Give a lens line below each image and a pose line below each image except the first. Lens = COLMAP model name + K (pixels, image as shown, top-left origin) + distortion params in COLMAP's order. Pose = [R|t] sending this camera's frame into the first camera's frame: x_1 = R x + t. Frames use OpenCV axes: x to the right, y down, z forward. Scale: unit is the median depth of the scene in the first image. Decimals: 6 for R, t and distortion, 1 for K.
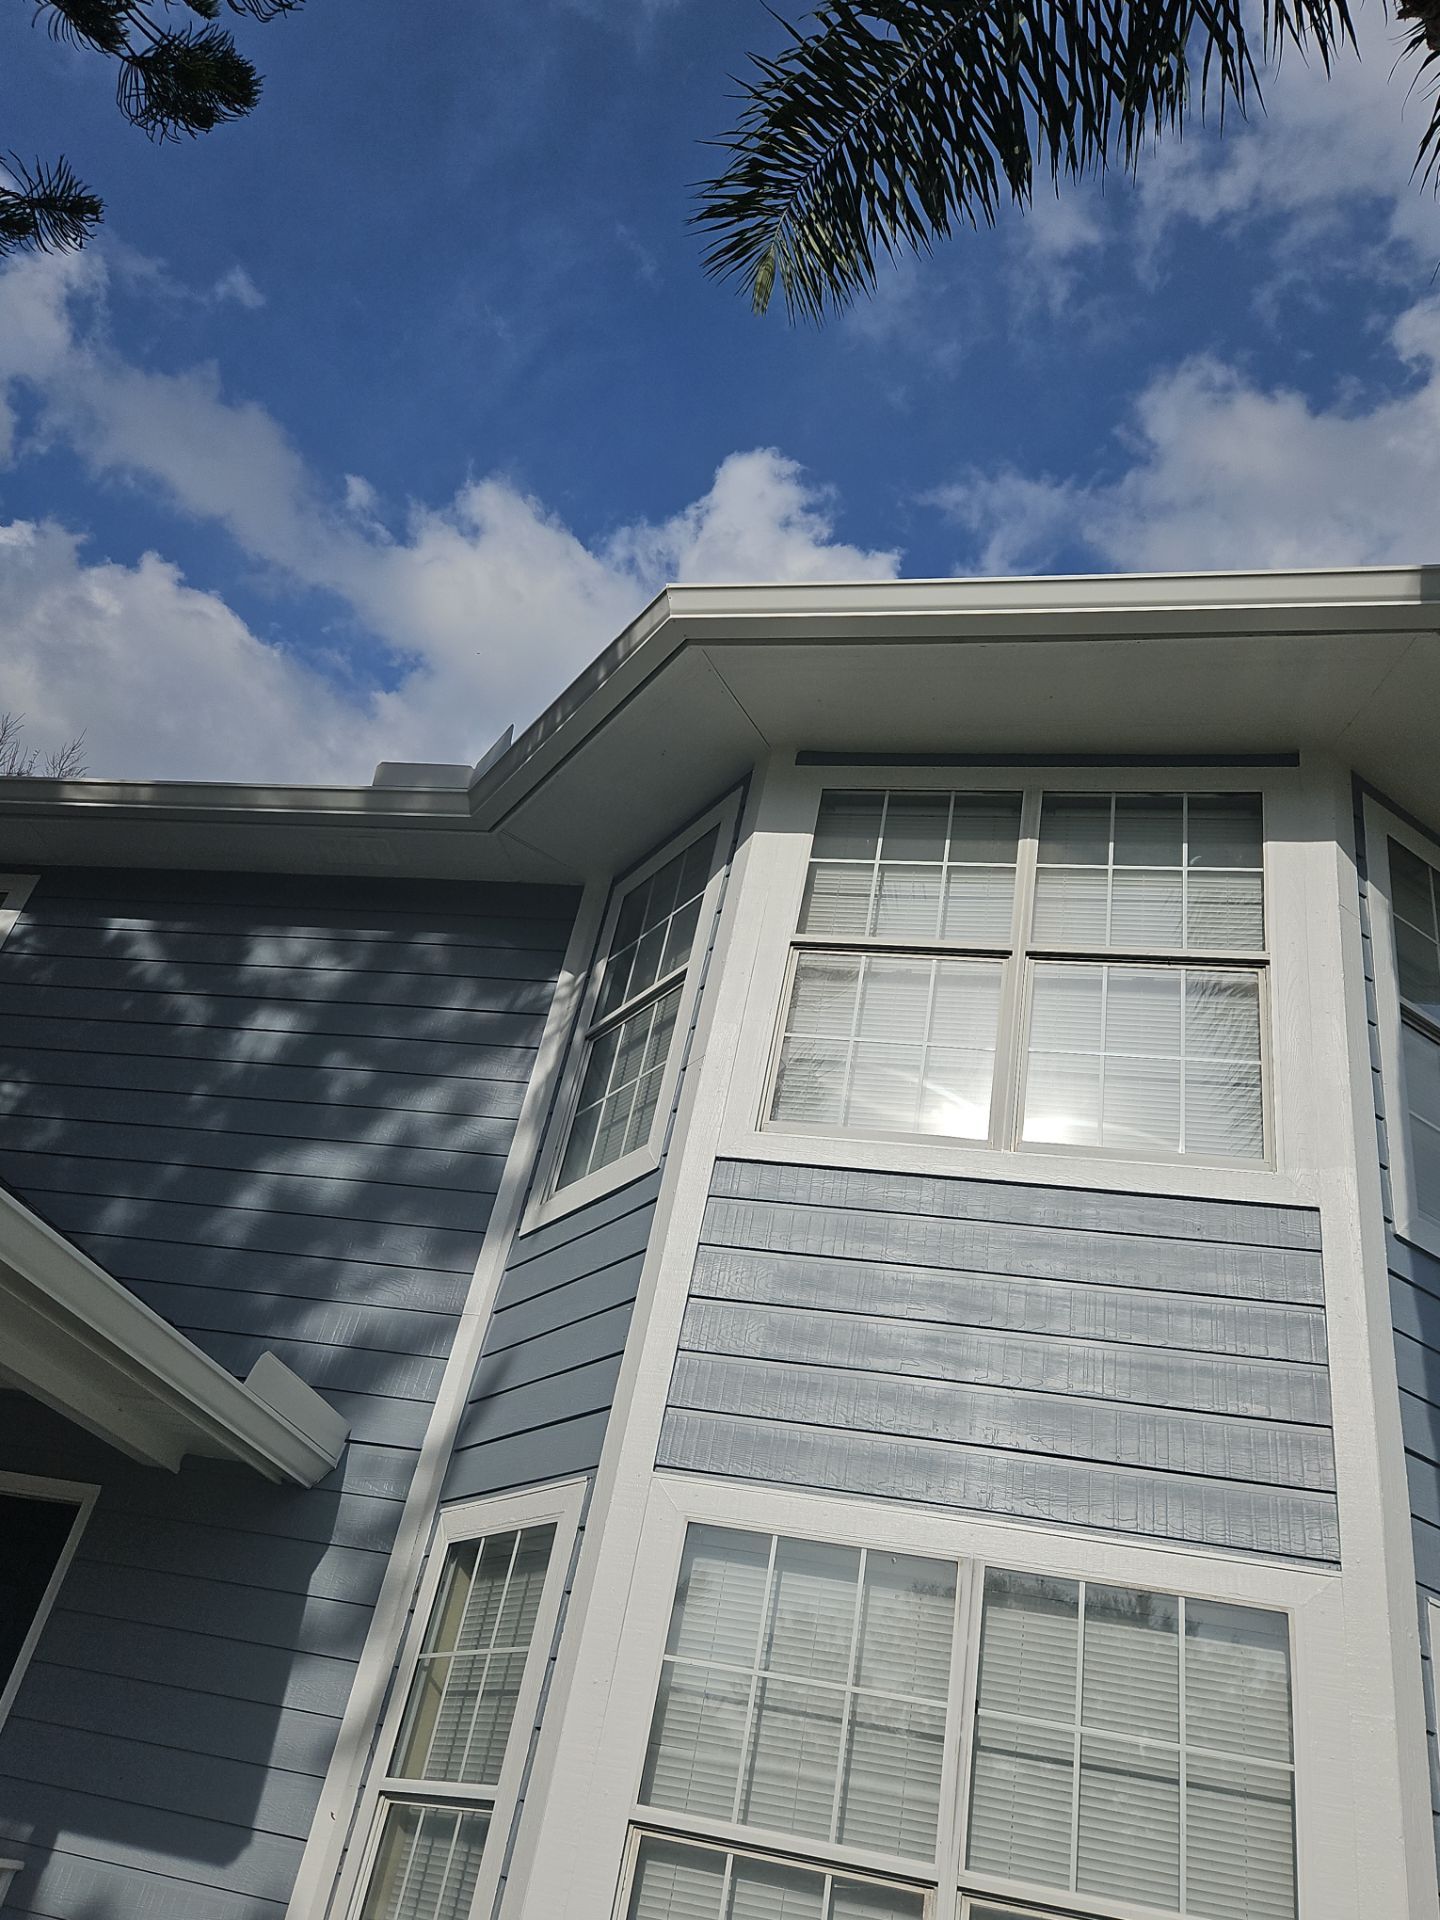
lens RADIAL K [[1471.0, 0, 712.4], [0, 1471.0, 966.0], [0, 0, 1]] dist [0.090778, -0.090835]
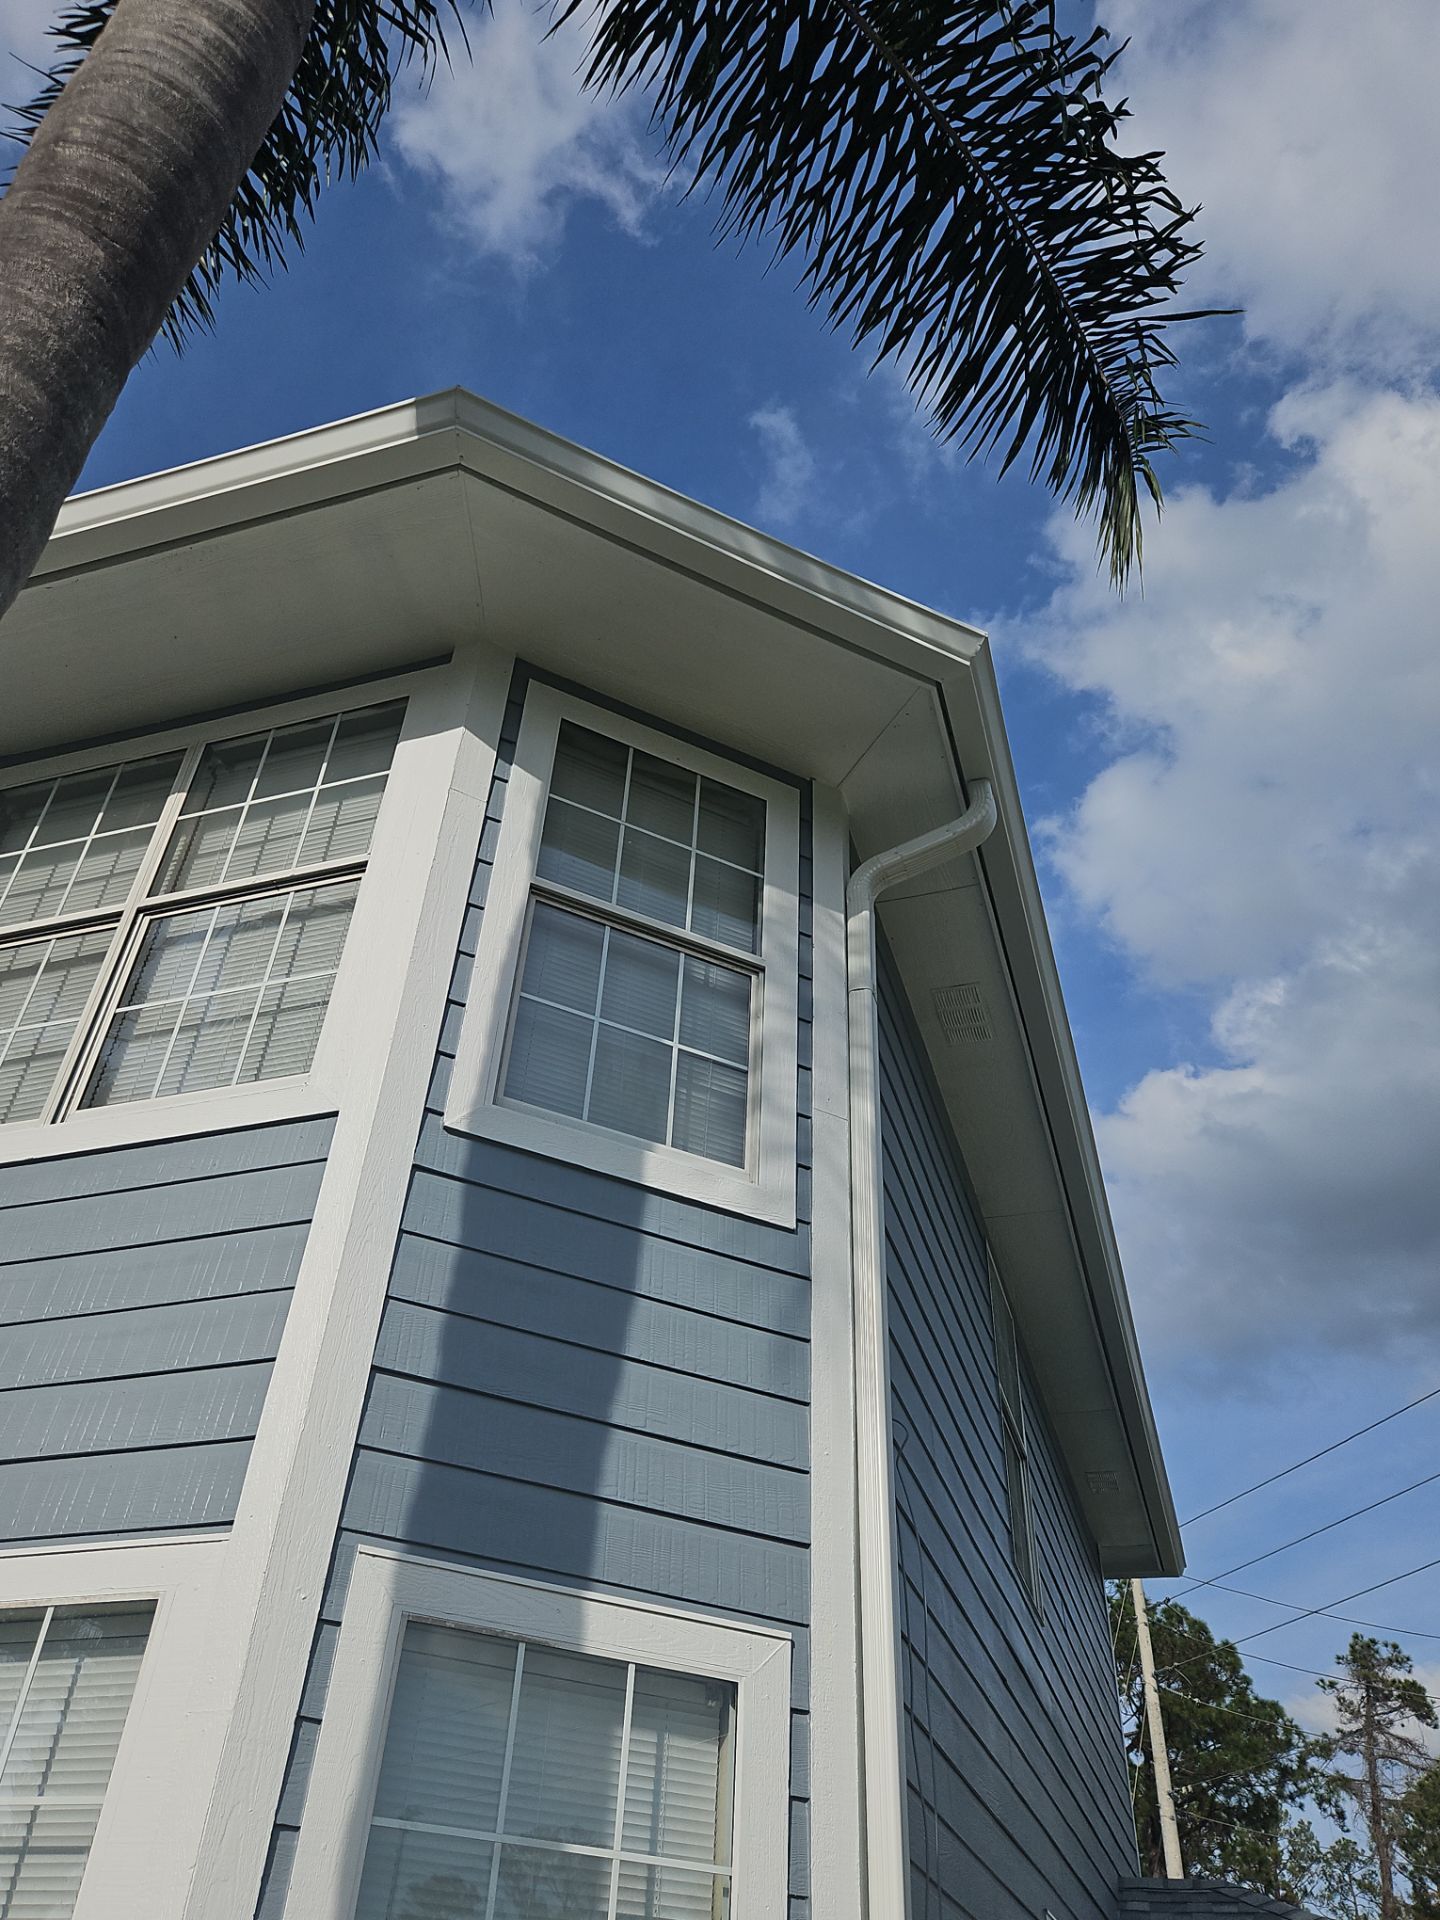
lens RADIAL K [[1471.0, 0, 712.4], [0, 1471.0, 966.0], [0, 0, 1]] dist [0.090778, -0.090835]
pose [[0.982663, -0.185261, -0.007194, 0.513076], [0.183020, 0.975513, -0.121979, 0.180041], [0.029616, 0.118547, 0.992507, 0.136768]]
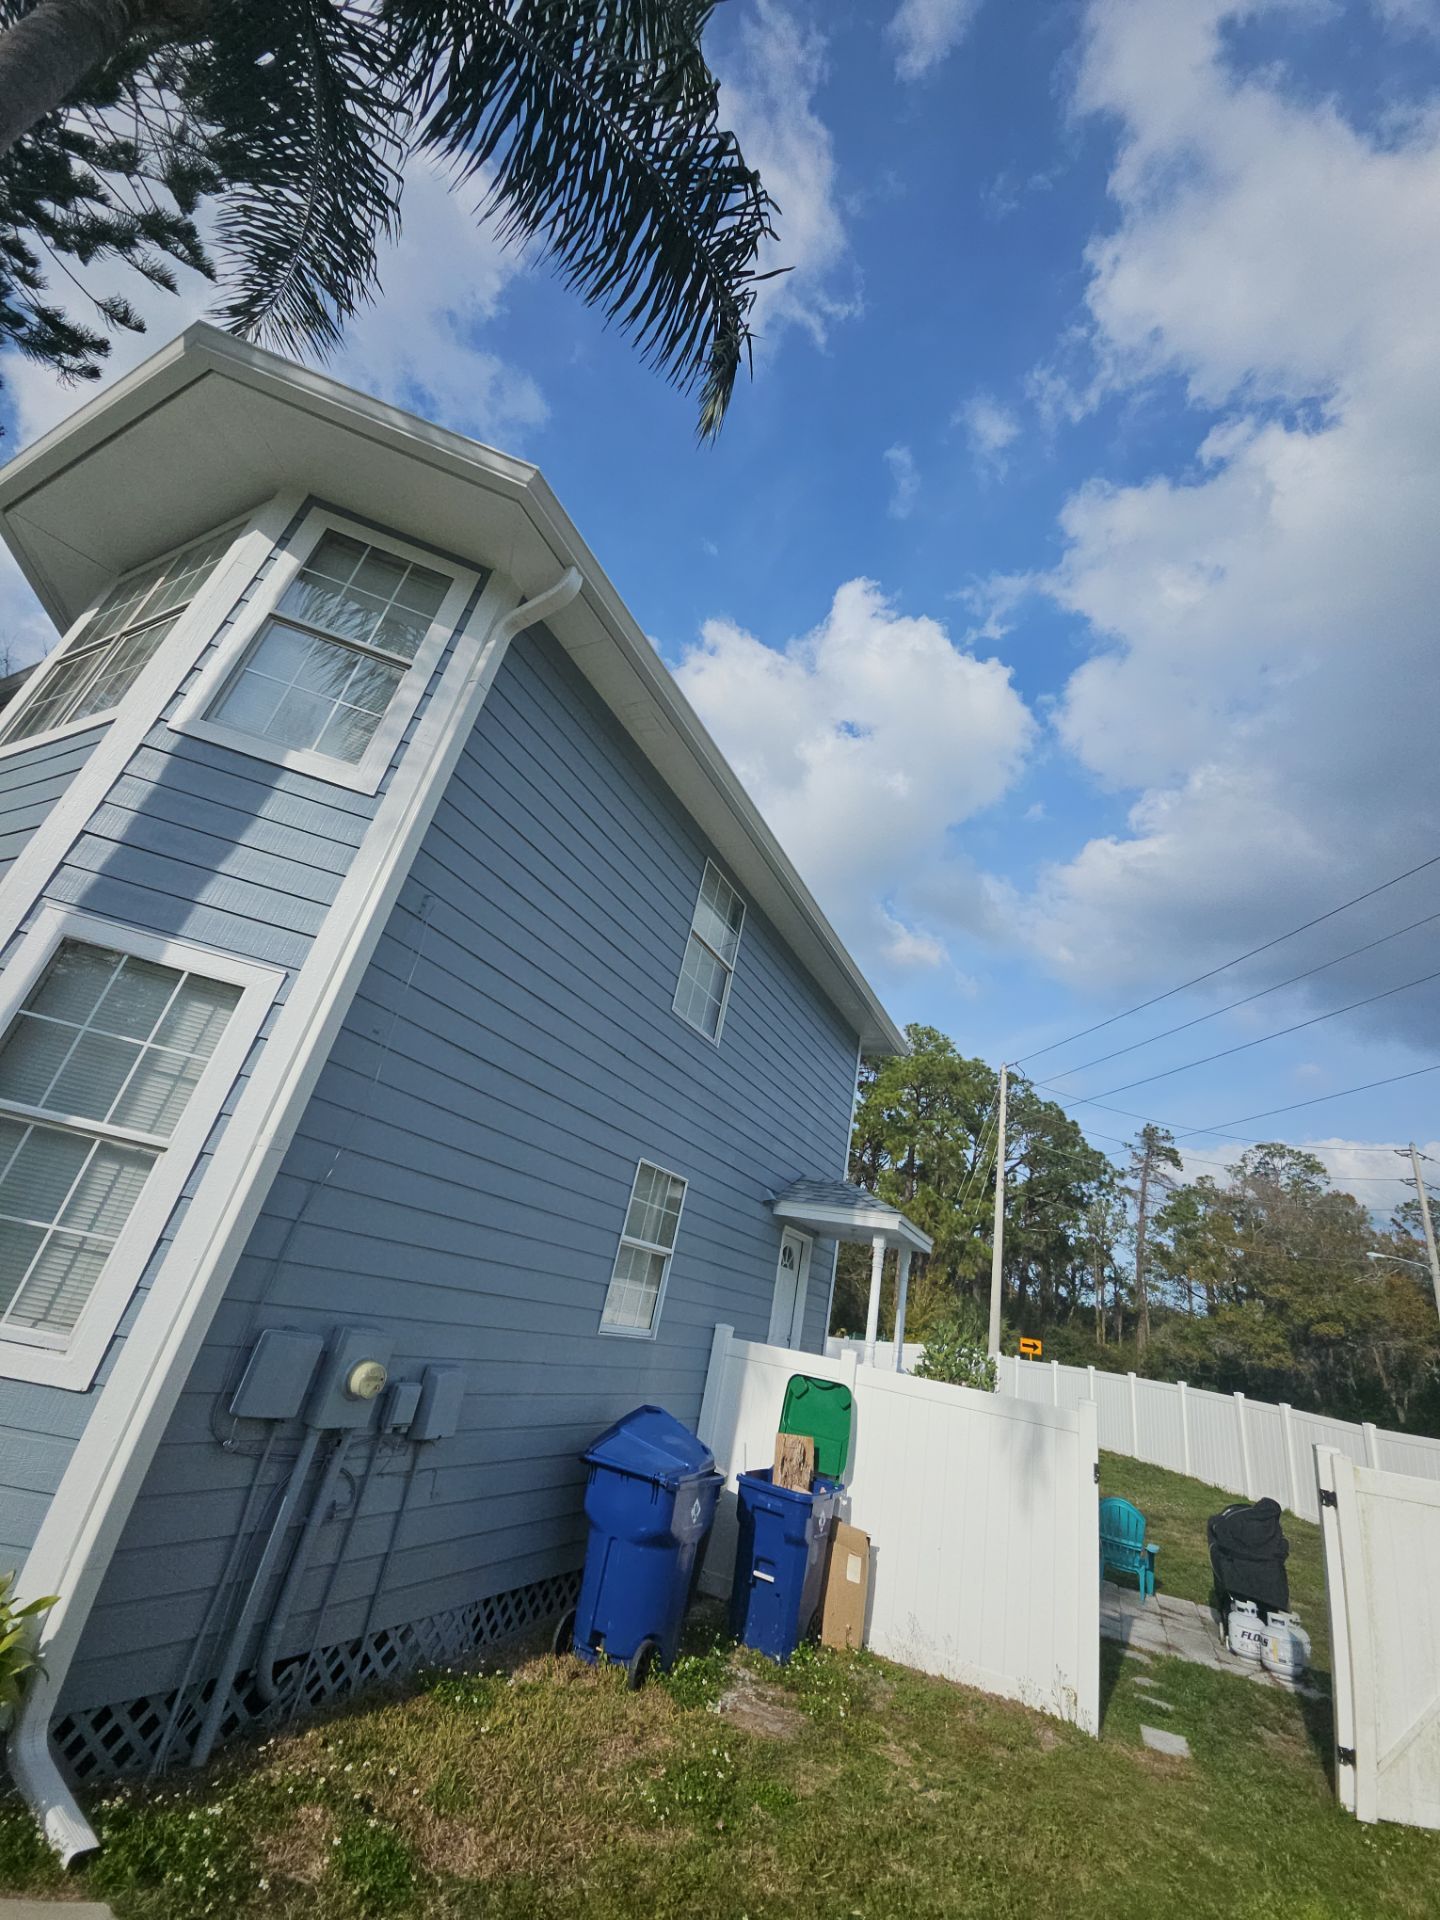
lens RADIAL K [[759.9, 0, 746.7], [0, 759.9, 941.5], [0, 0, 1]] dist [-0.009054, -0.008344]
pose [[0.972329, -0.117249, -0.202063, 1.003003], [0.132909, 0.988947, 0.065716, 0.364635], [0.192125, -0.090754, 0.977165, 0.232362]]
